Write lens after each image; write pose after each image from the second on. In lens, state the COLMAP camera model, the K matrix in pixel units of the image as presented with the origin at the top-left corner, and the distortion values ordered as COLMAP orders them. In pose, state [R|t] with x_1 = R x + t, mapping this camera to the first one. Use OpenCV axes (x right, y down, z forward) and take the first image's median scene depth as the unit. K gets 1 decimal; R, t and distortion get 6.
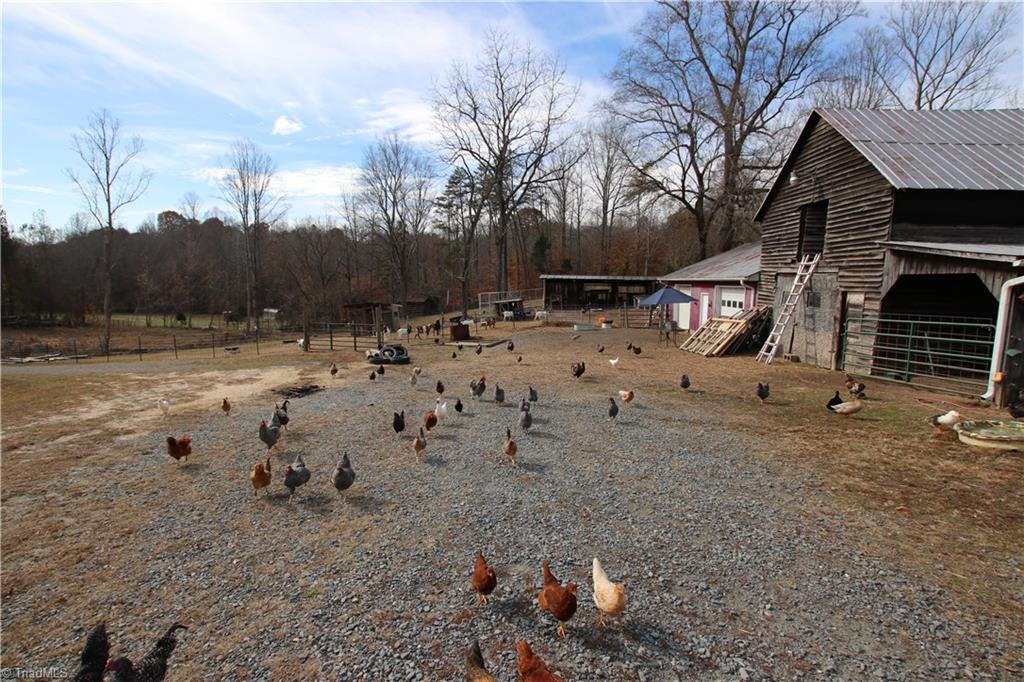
lens RADIAL K [[474.1, 0, 511.5], [0, 474.1, 336.5], [0, 0, 1]] dist [-0.028099, -0.000659]
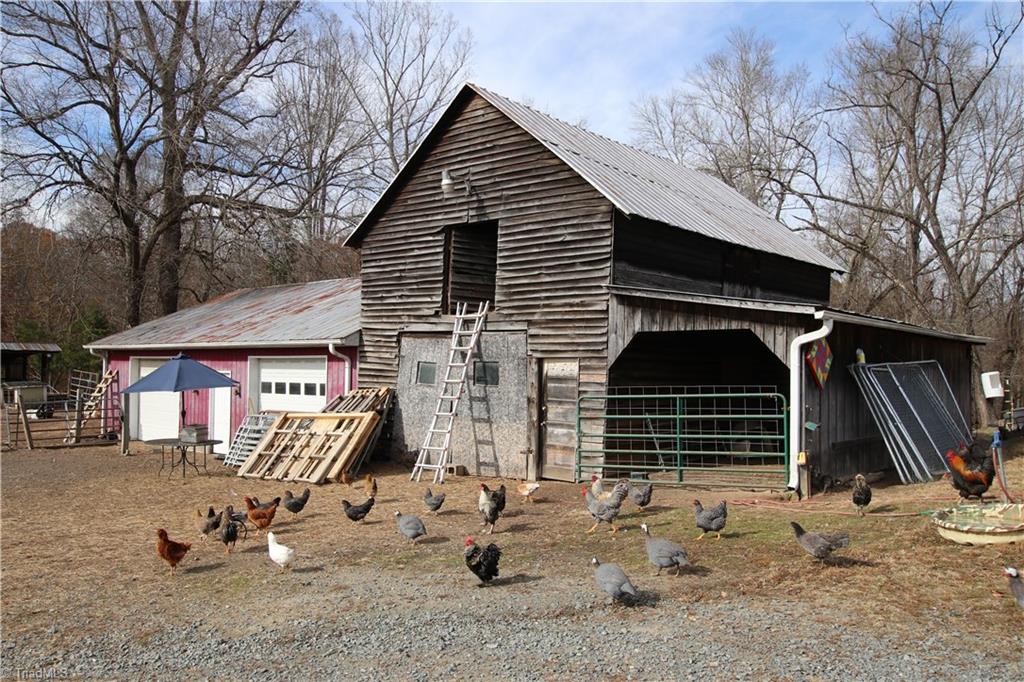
lens RADIAL K [[807.6, 0, 512.6], [0, 807.6, 342.4], [0, 0, 1]] dist [0.010405, 0.004014]
pose [[0.615384, 0.026704, 0.787775, -0.210405], [0.084601, 0.991415, -0.099695, -0.007987], [-0.783674, 0.127997, 0.607842, 0.327133]]
